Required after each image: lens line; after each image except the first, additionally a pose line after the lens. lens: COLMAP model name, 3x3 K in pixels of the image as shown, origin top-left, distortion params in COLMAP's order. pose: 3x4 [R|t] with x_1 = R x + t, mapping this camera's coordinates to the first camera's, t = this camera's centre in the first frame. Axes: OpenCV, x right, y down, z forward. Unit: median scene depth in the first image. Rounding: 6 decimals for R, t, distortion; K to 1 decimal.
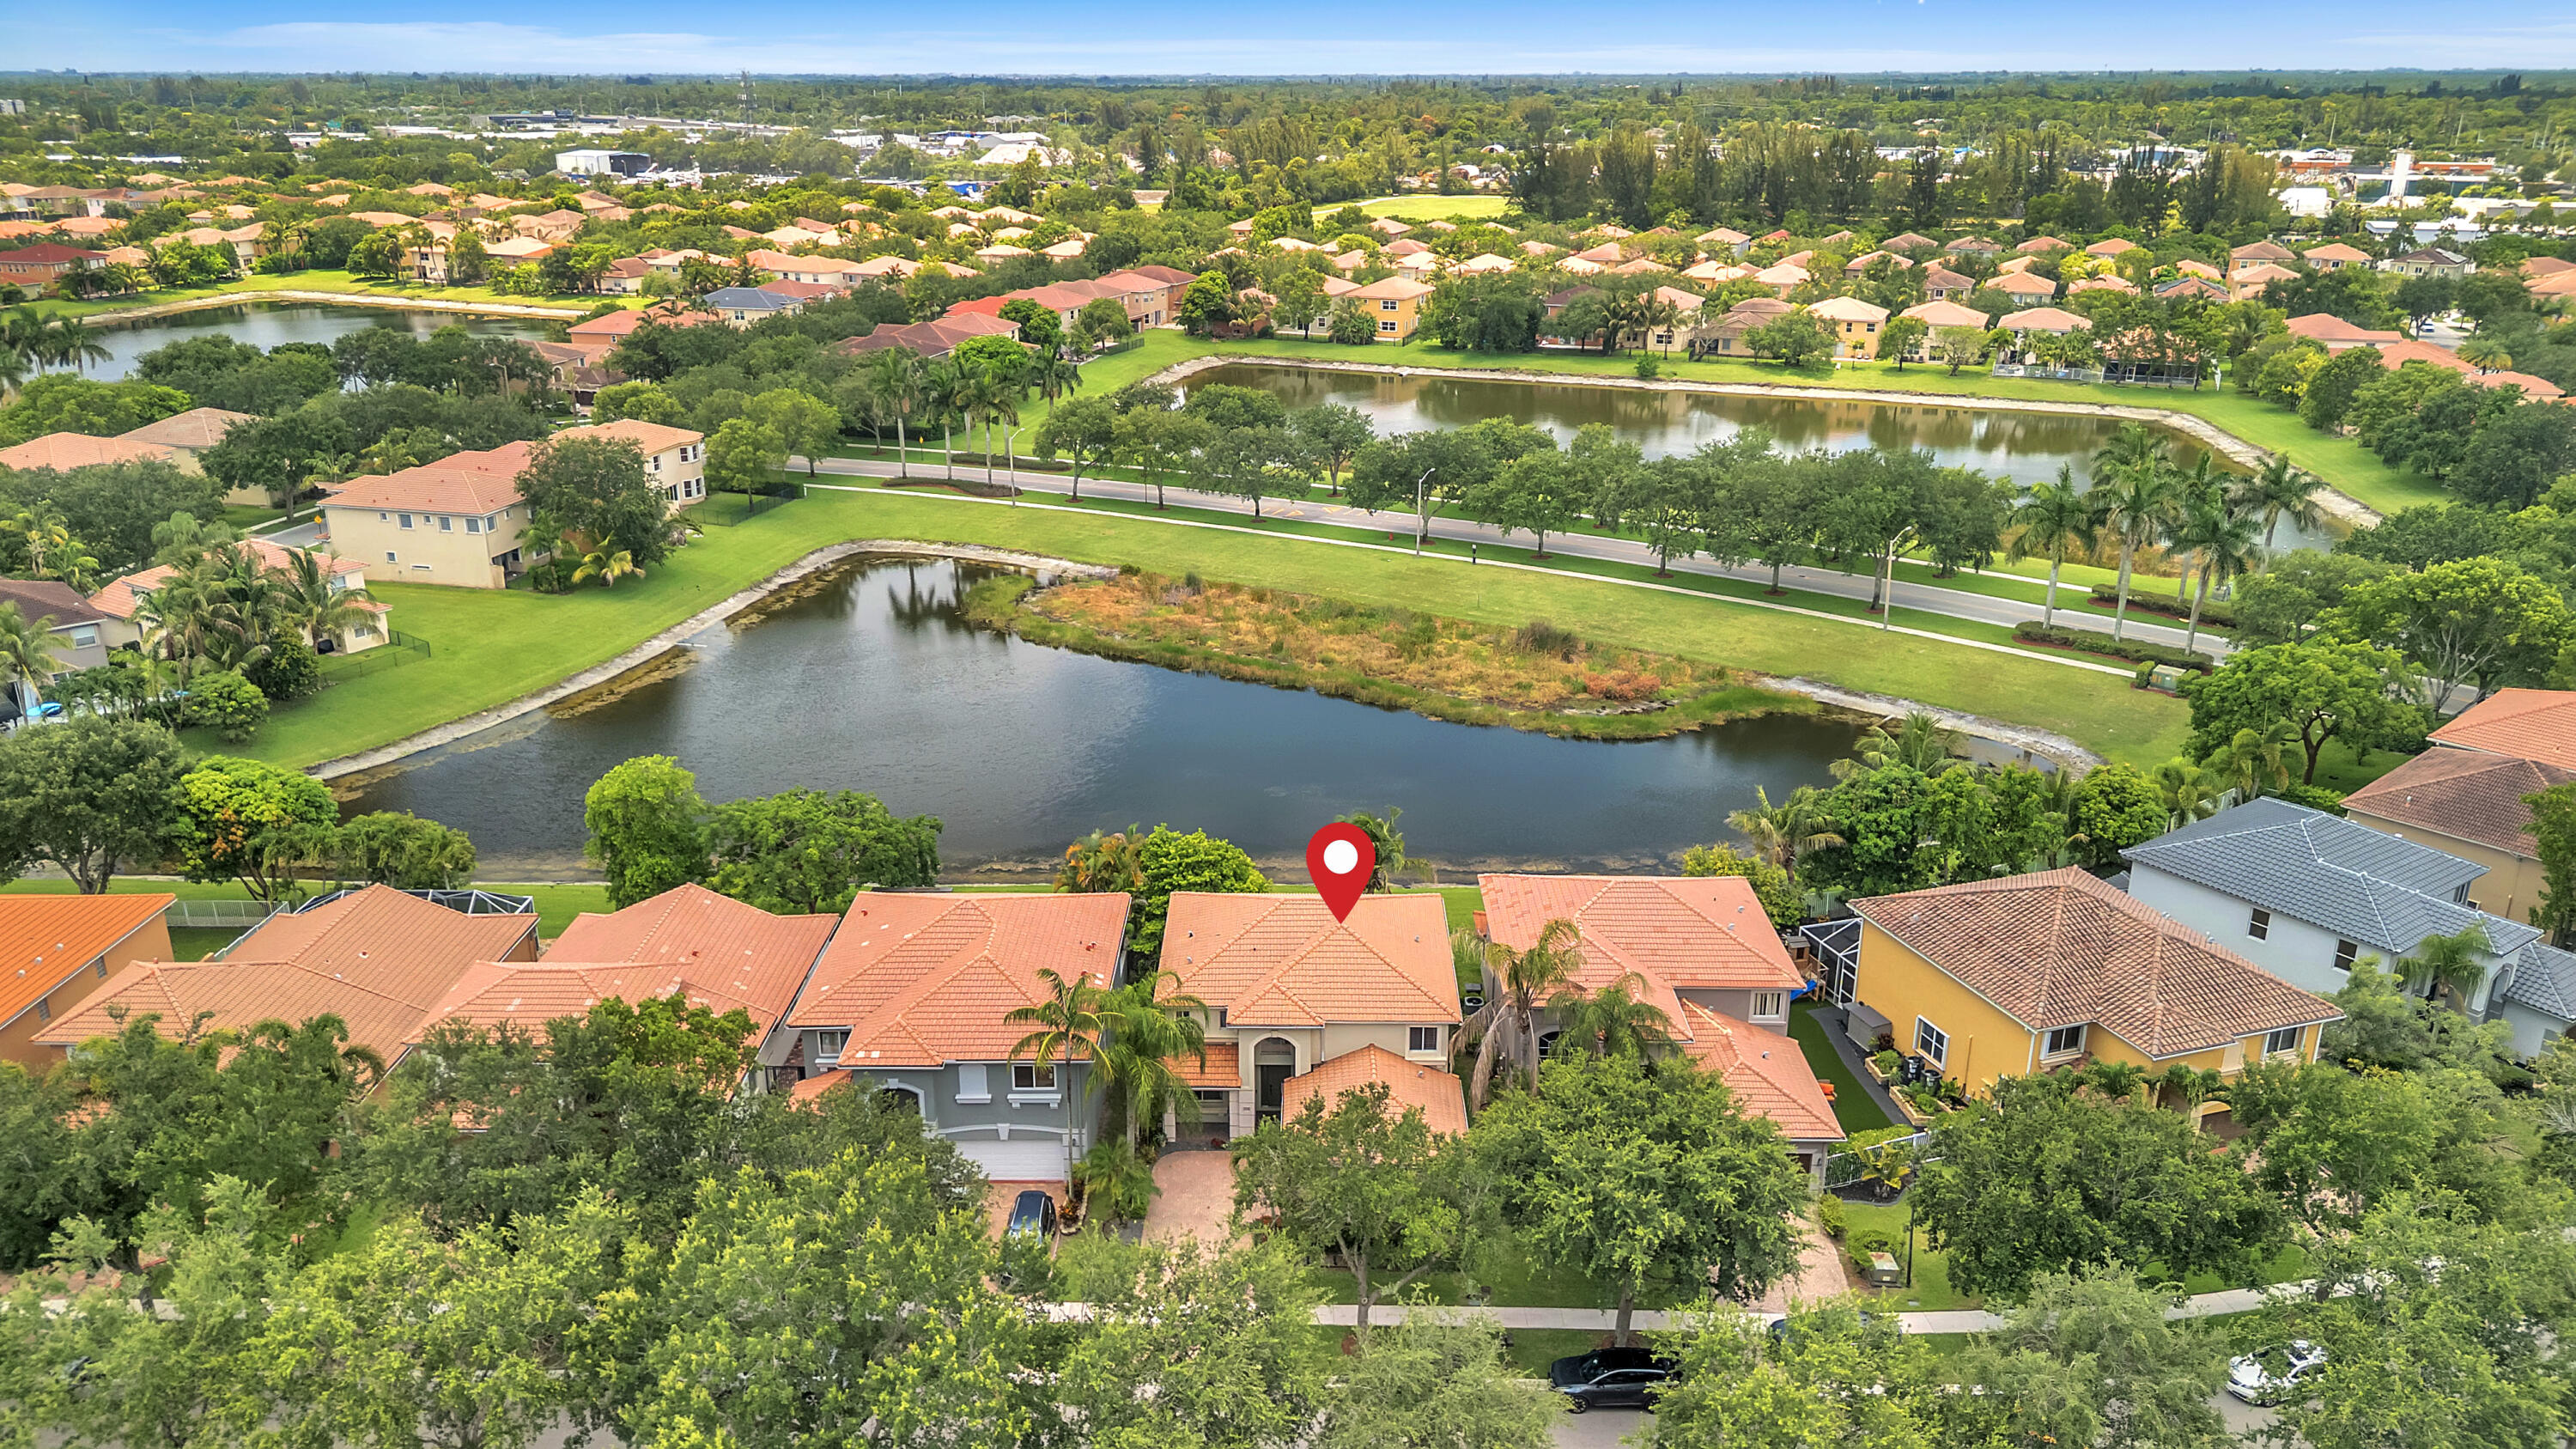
lens RADIAL K [[1824.2, 0, 1265.5], [0, 1824.2, 734.8], [0, 0, 1]] dist [0.079127, -0.089234]
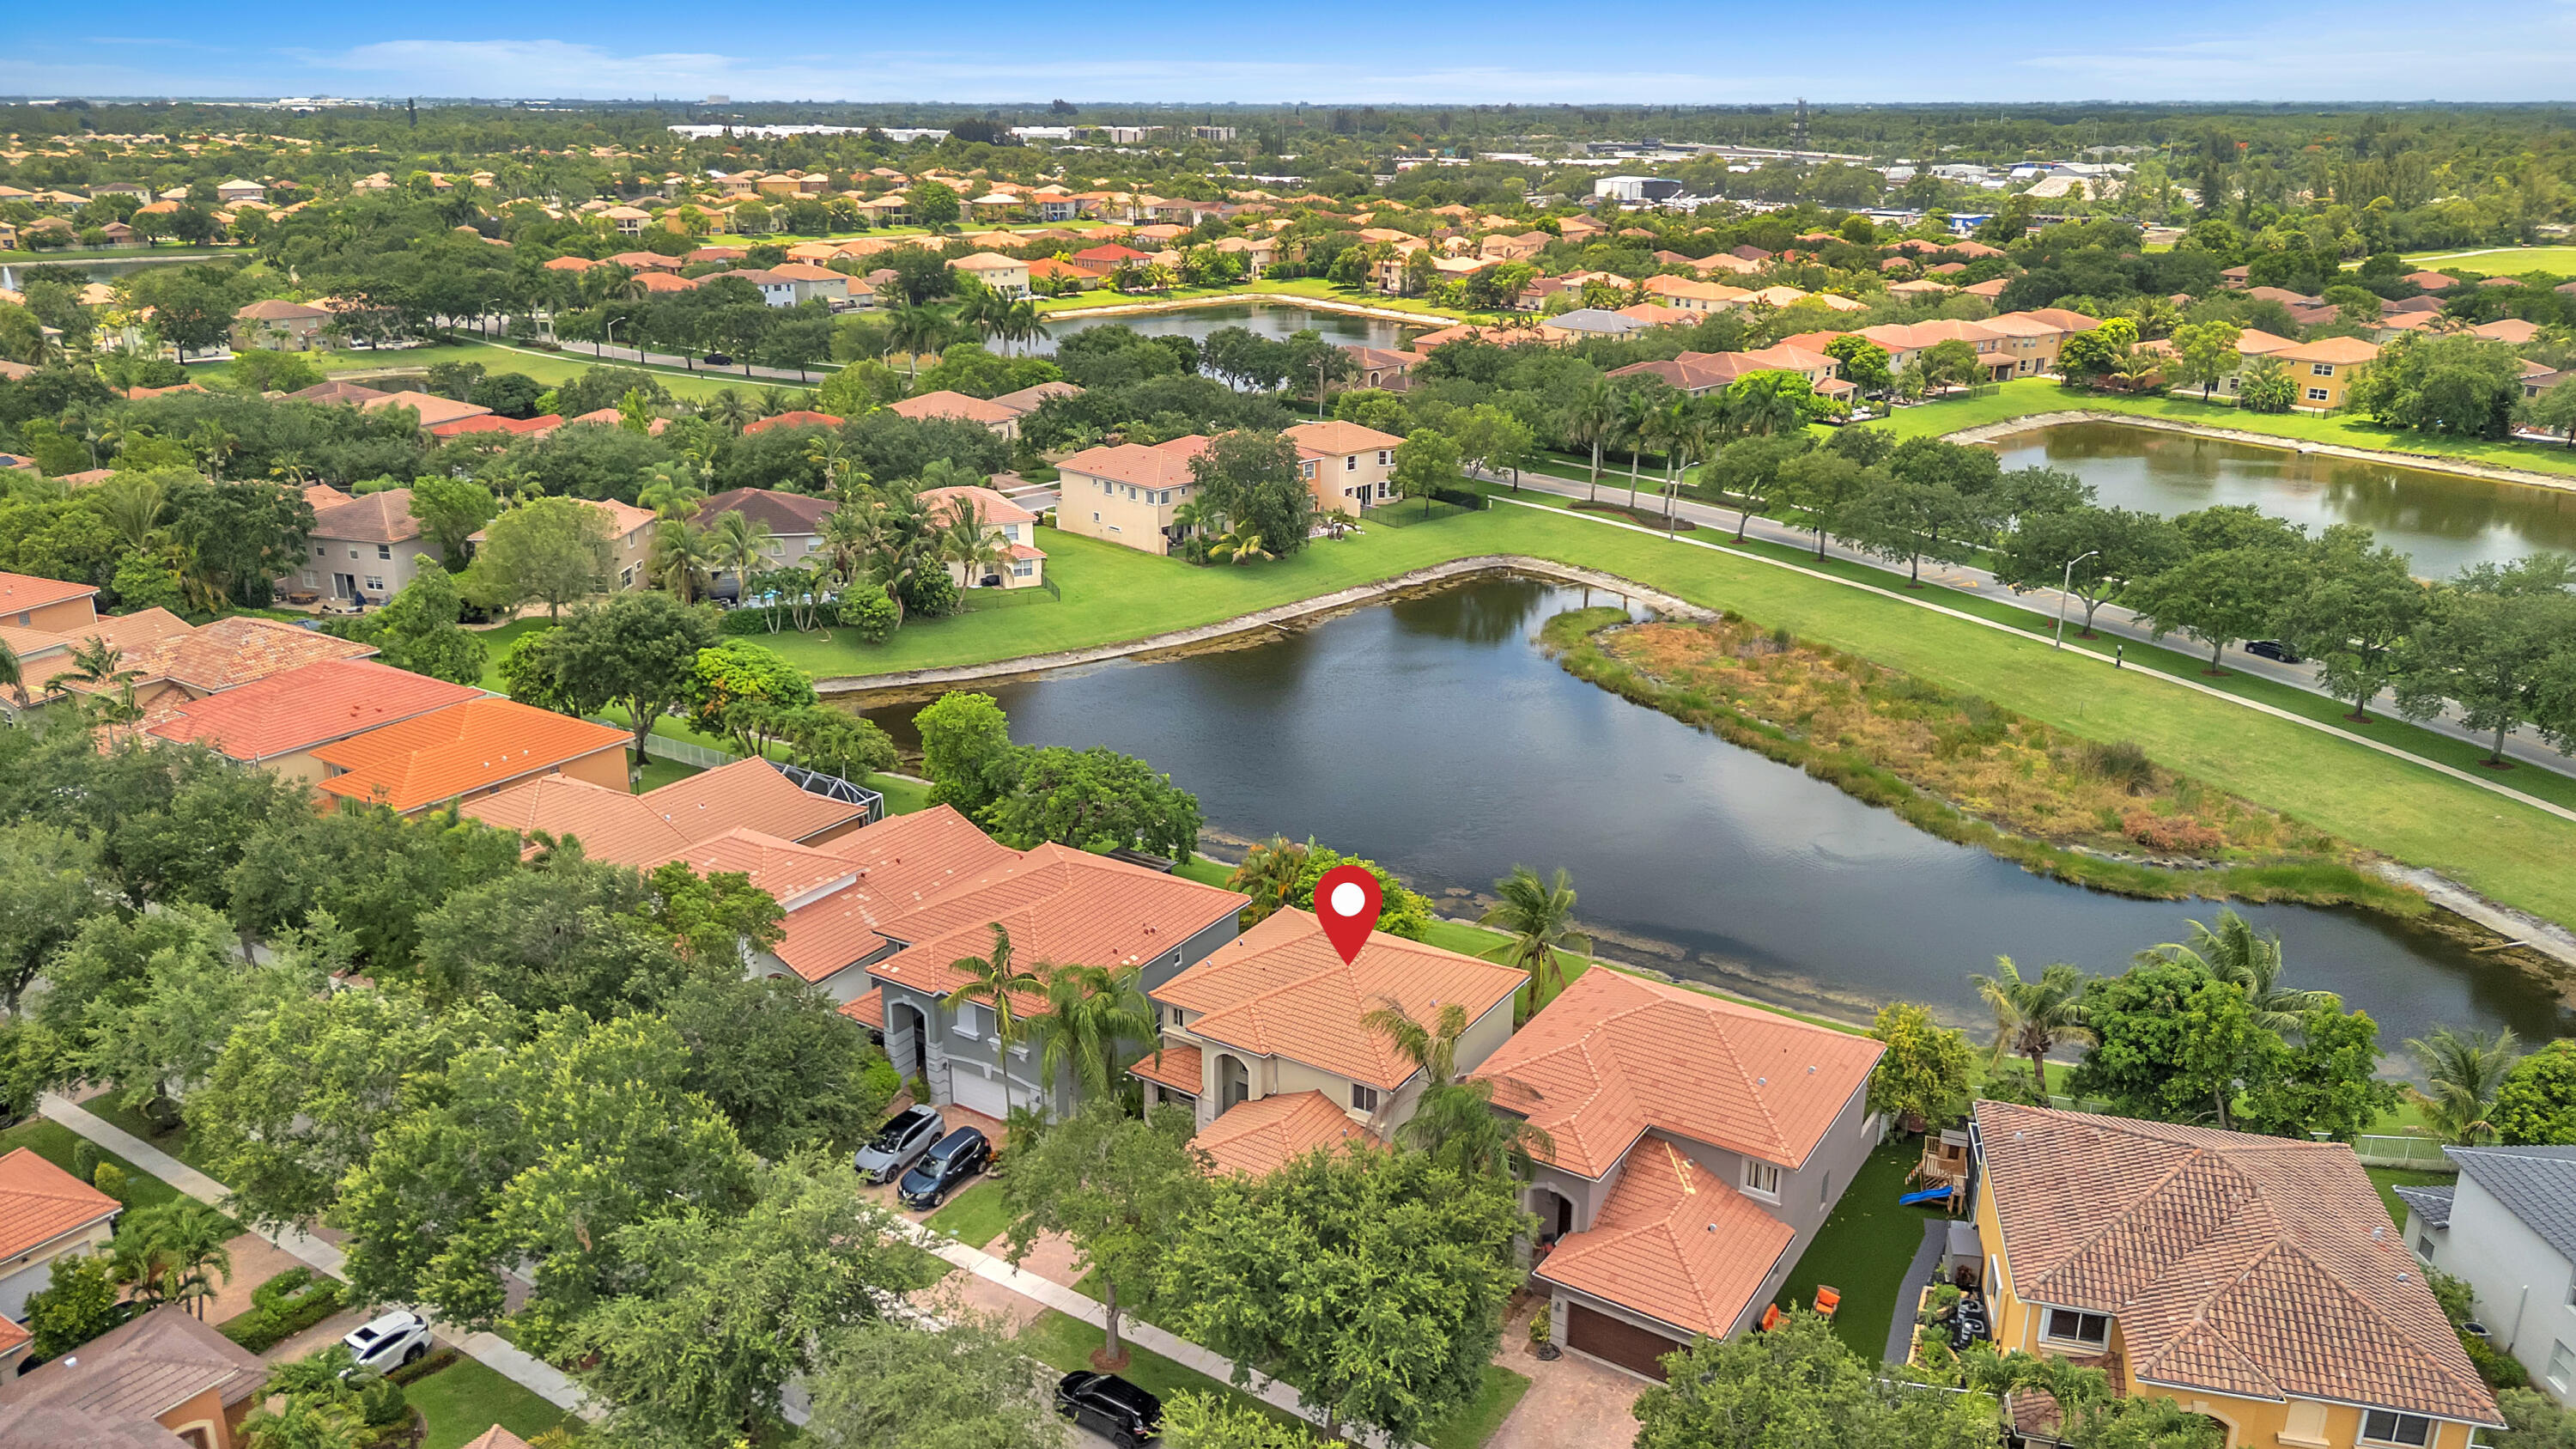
lens RADIAL K [[1824.2, 0, 1265.5], [0, 1824.2, 734.8], [0, 0, 1]] dist [0.079127, -0.089234]
pose [[0.844997, 0.177134, -0.504582, 0.204788], [-0.184213, 0.982215, 0.036316, -0.019654], [0.502041, 0.062264, 0.862599, 0.054200]]
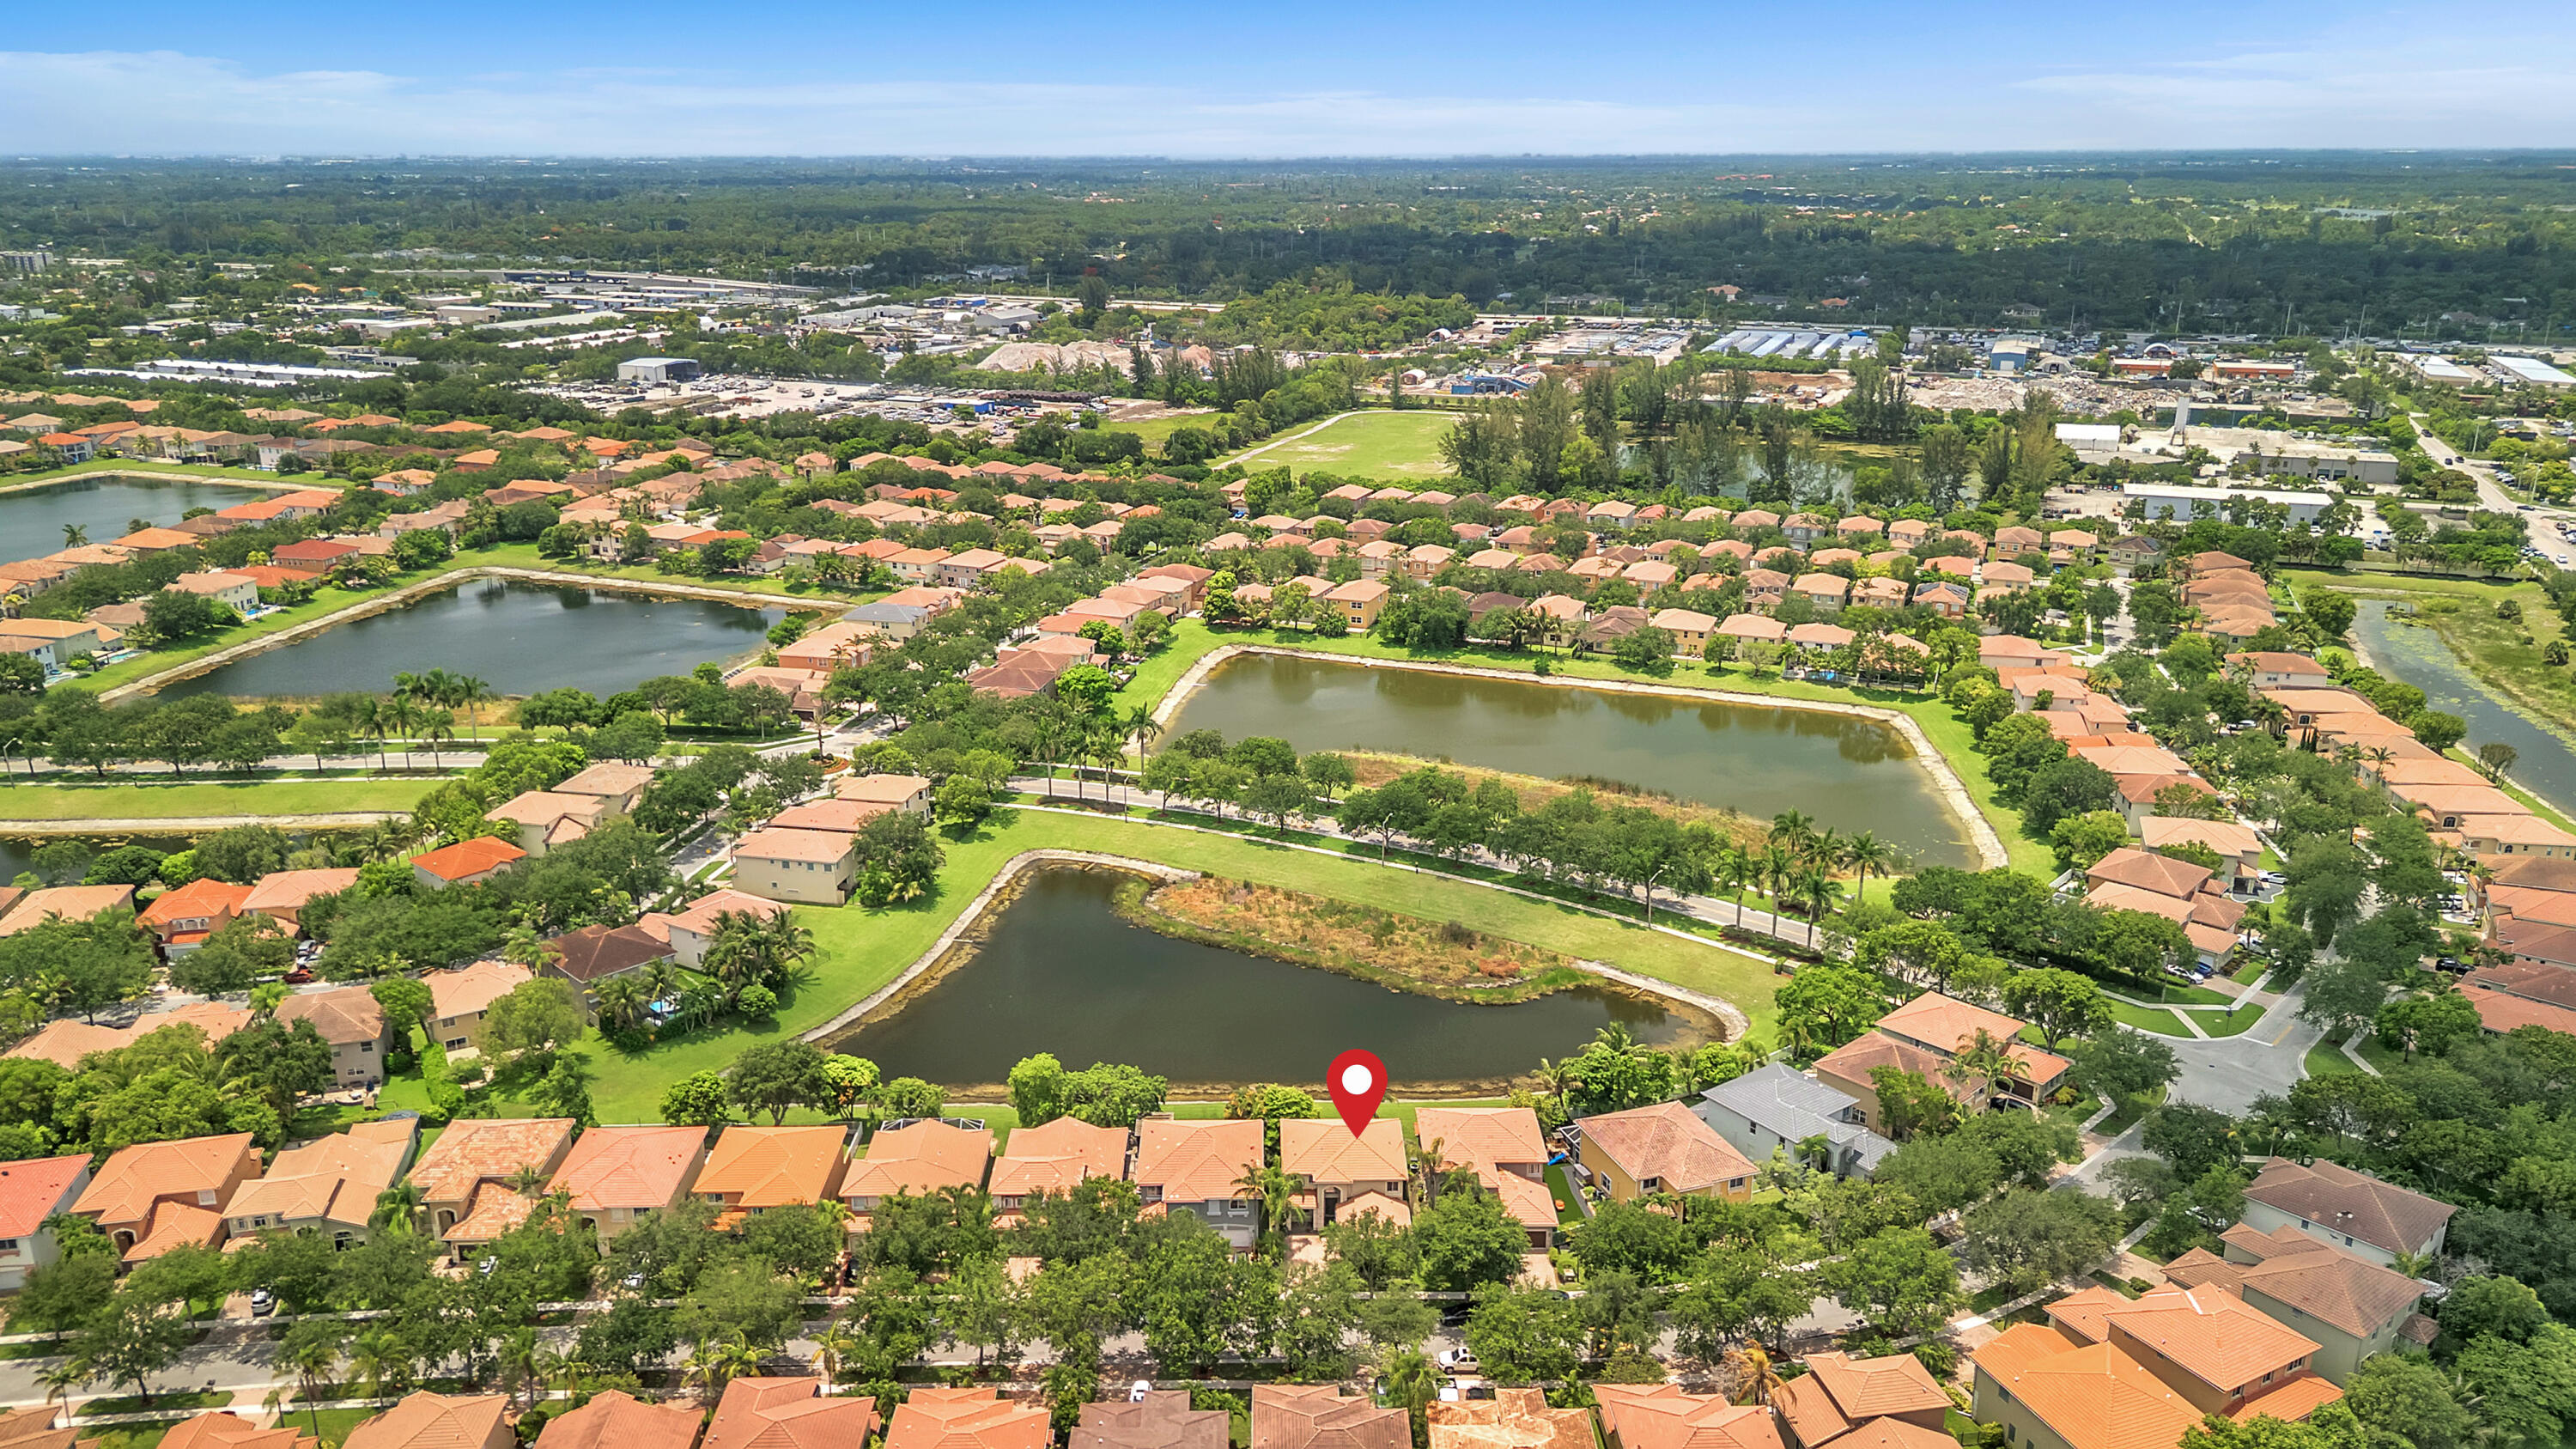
lens RADIAL K [[1824.2, 0, 1265.5], [0, 1824.2, 734.8], [0, 0, 1]] dist [0.079127, -0.089234]
pose [[0.999707, -0.008360, 0.022699, -0.056044], [0.009375, 0.998945, -0.044954, -0.137116], [-0.022299, 0.045153, 0.998731, -0.614068]]
